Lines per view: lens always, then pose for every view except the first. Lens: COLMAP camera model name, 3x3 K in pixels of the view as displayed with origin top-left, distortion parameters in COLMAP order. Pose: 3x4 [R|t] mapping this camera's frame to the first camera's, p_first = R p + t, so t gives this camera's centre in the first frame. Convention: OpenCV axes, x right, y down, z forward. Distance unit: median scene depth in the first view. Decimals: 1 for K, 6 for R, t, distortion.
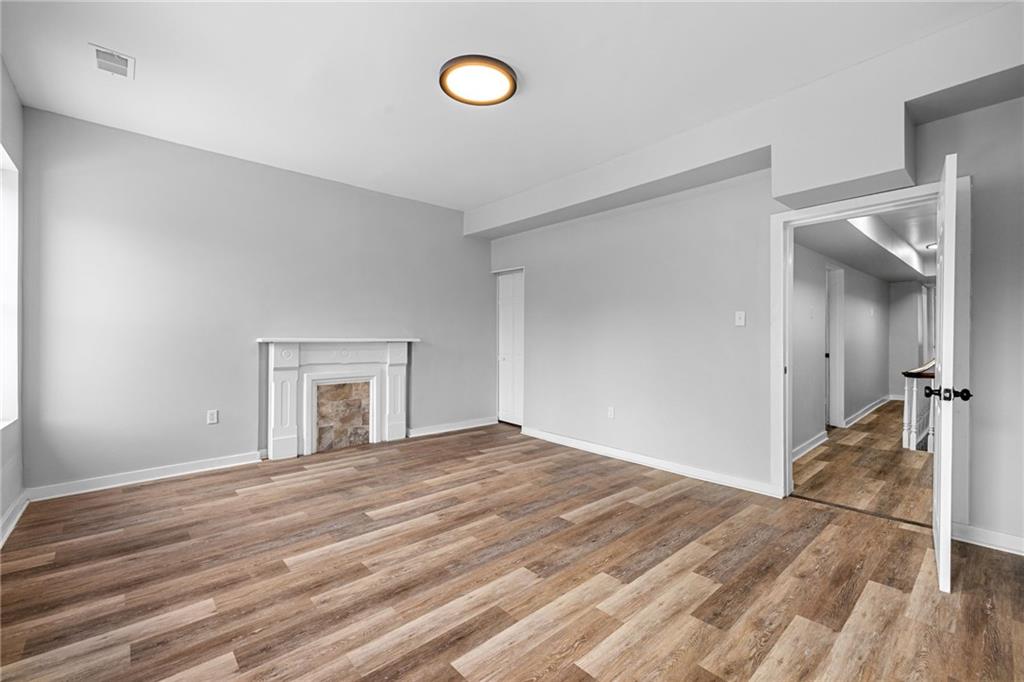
lens RADIAL K [[438.2, 0, 511.8], [0, 438.2, 320.9], [0, 0, 1]] dist [0.001814, -0.000022]
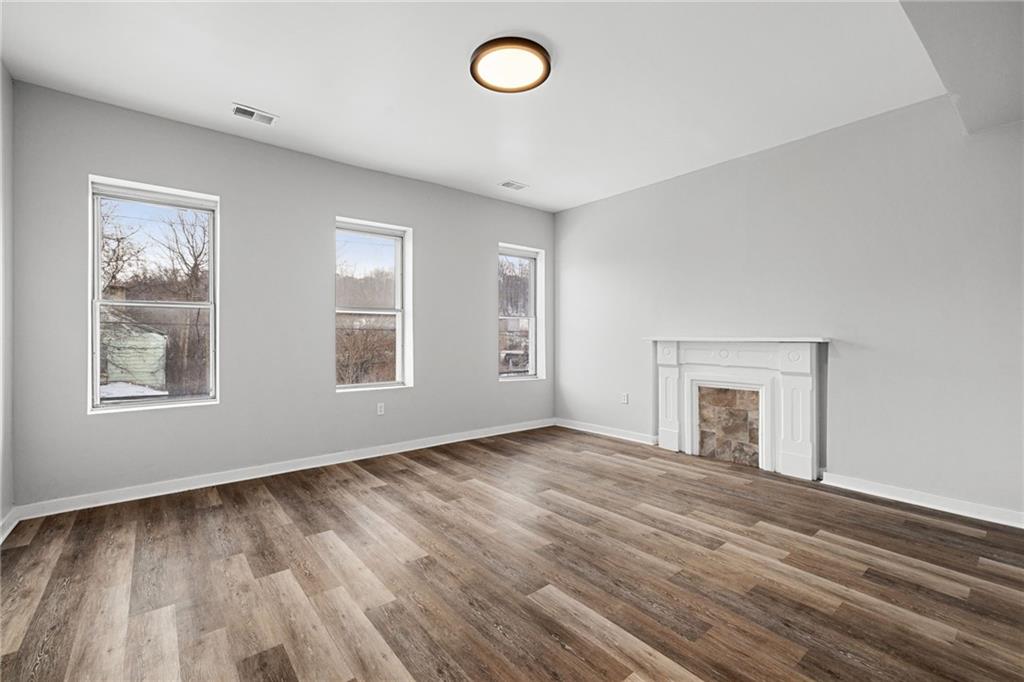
lens RADIAL K [[432.0, 0, 510.9], [0, 432.0, 339.9], [0, 0, 1]] dist [0.000911, 0.000437]
pose [[-0.041663, 0.002928, -0.999127, 0.695687], [0.036671, 0.999326, 0.001400, 0.038222], [0.998459, -0.036580, -0.041743, 0.839272]]
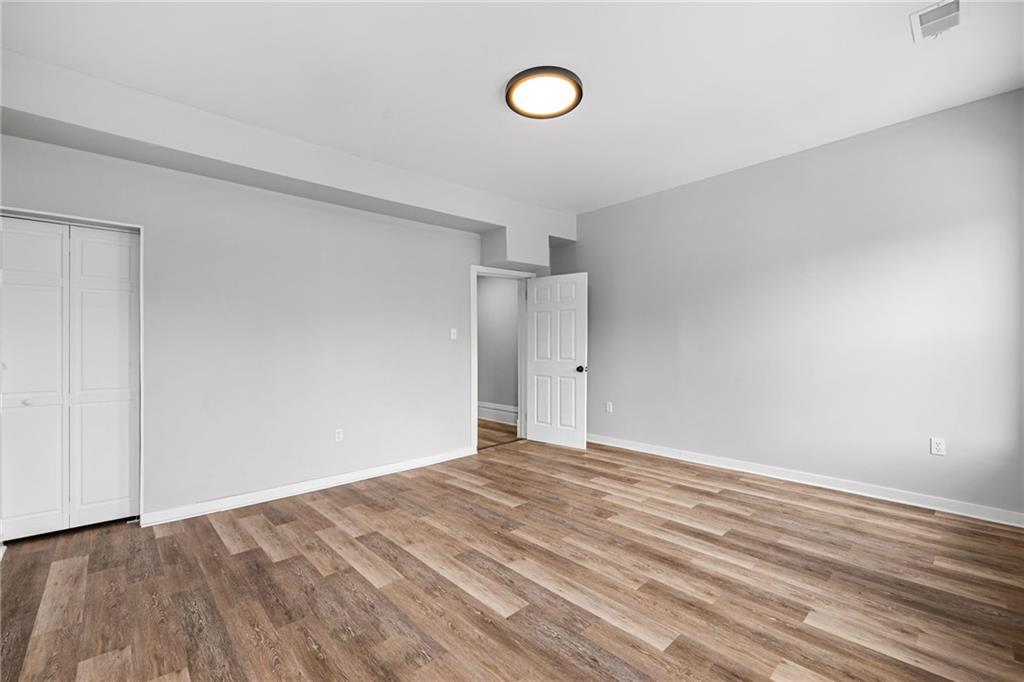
lens RADIAL K [[432.0, 0, 510.9], [0, 432.0, 339.9], [0, 0, 1]] dist [0.000911, 0.000437]
pose [[-0.019936, 0.012823, 0.999719, -0.867268], [-0.025104, 0.999596, -0.013322, 0.025193], [-0.999486, -0.025363, -0.019606, 0.889594]]
